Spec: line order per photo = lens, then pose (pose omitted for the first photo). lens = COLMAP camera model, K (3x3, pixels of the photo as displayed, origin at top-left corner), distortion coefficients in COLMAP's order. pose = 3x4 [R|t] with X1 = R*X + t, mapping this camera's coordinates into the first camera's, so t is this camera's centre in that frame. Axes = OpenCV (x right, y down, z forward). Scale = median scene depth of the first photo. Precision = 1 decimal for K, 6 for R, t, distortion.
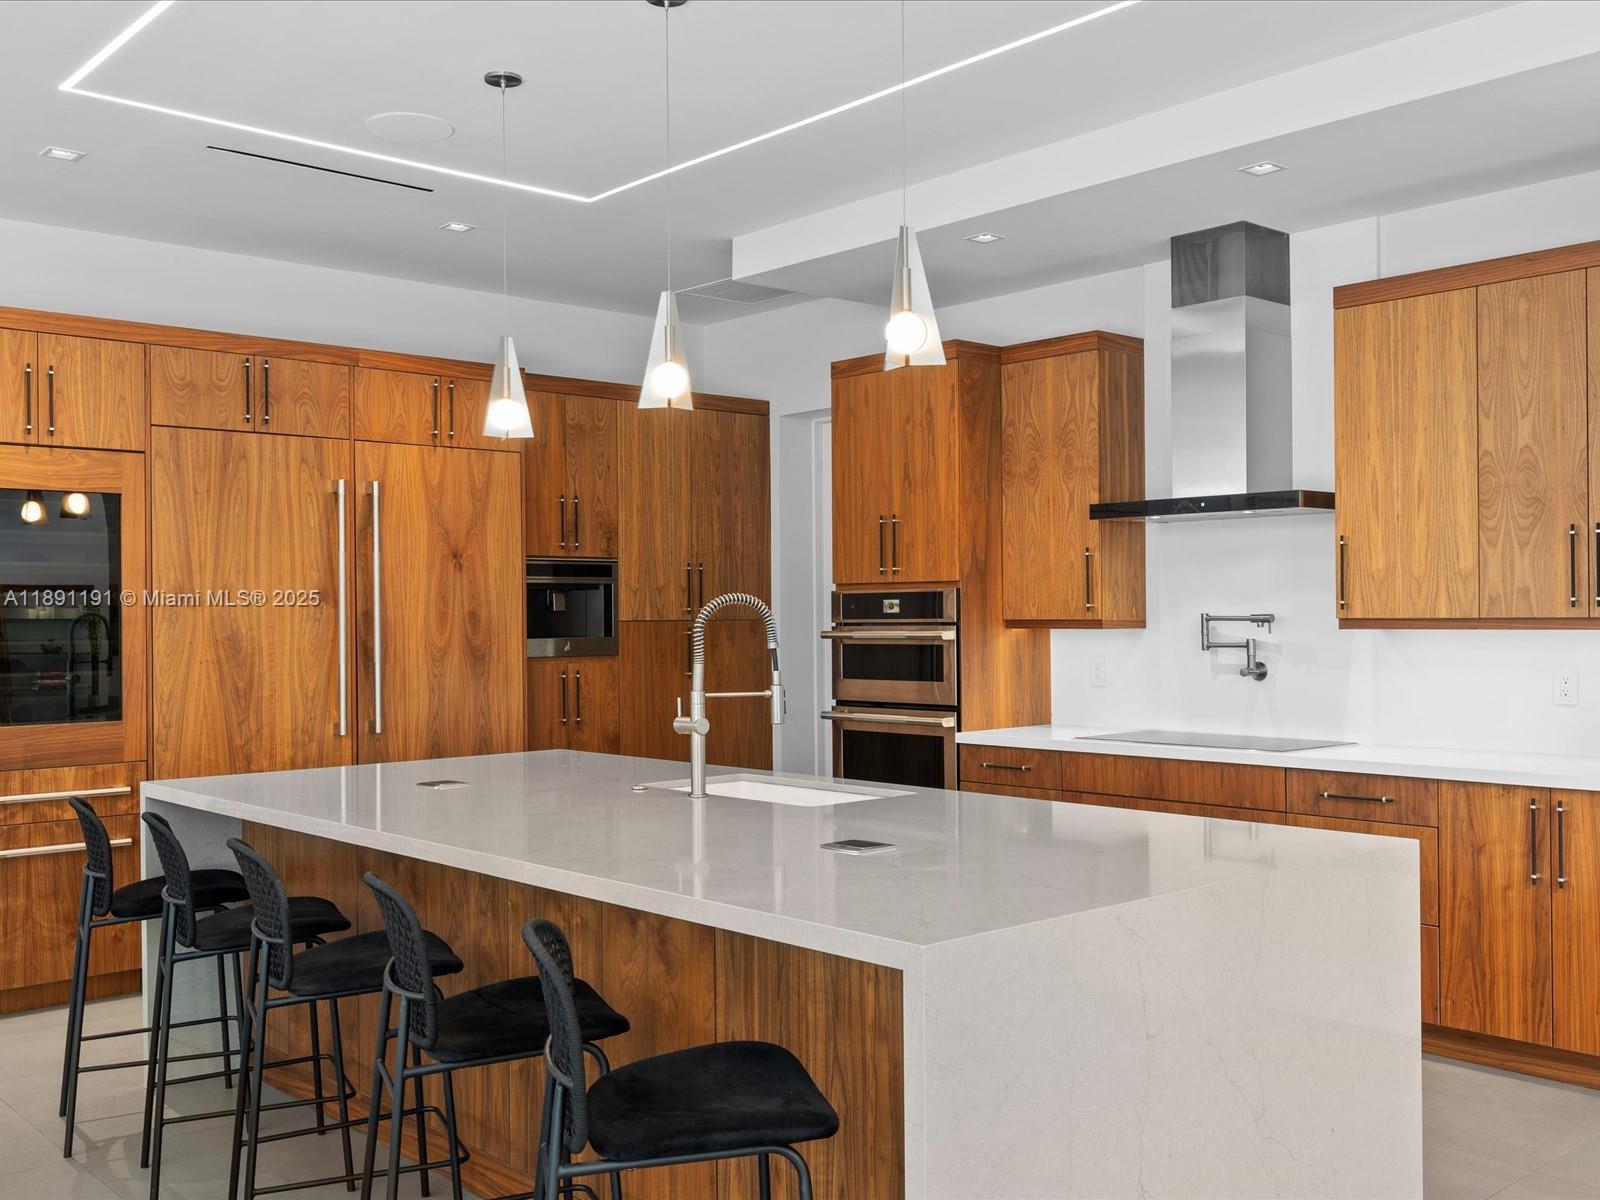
lens RADIAL K [[1542.5, 0, 799.0], [0, 1542.5, 604.7], [0, 0, 1]] dist [0.002027, 0.000000]
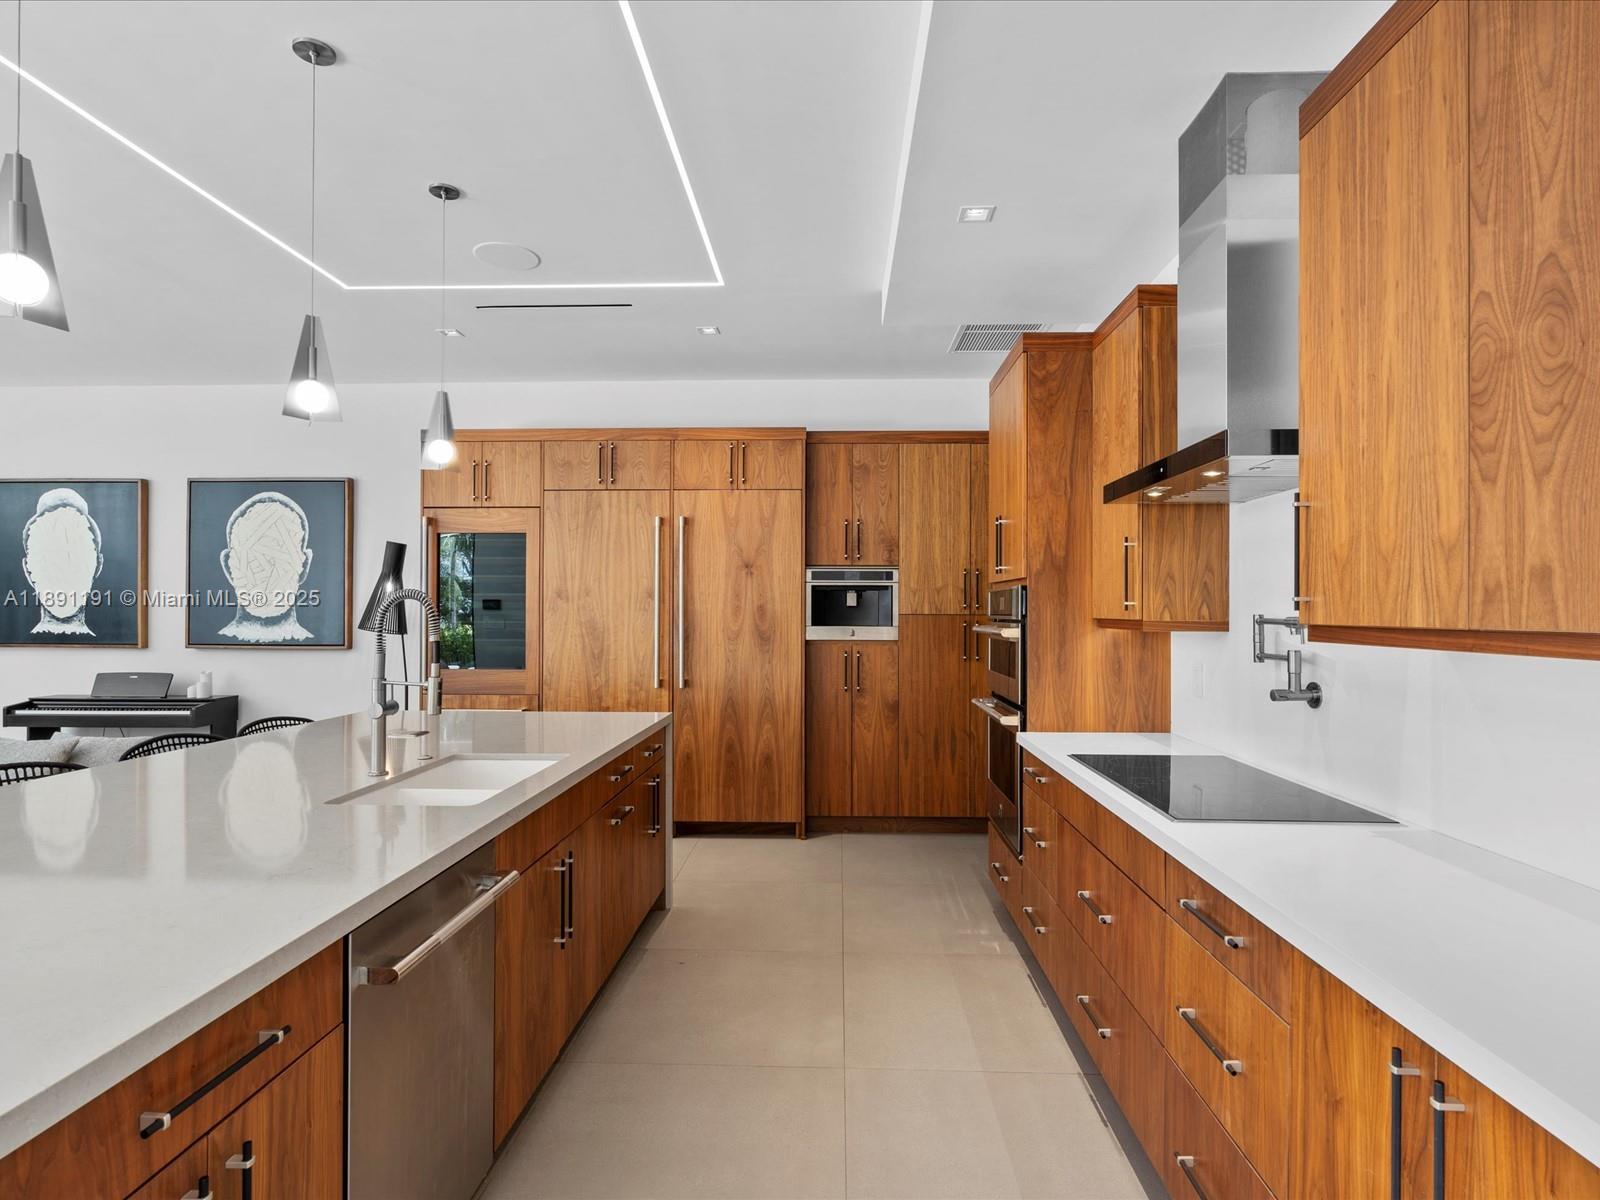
lens RADIAL K [[842.4, 0, 801.6], [0, 842.4, 605.2], [0, 0, 1]] dist [-0.005333, 0.000227]
pose [[0.718495, 0.006485, -0.695502, 0.379687], [-0.004958, 0.999979, 0.004203, 0.000431], [0.695515, 0.000428, 0.718512, 0.522727]]
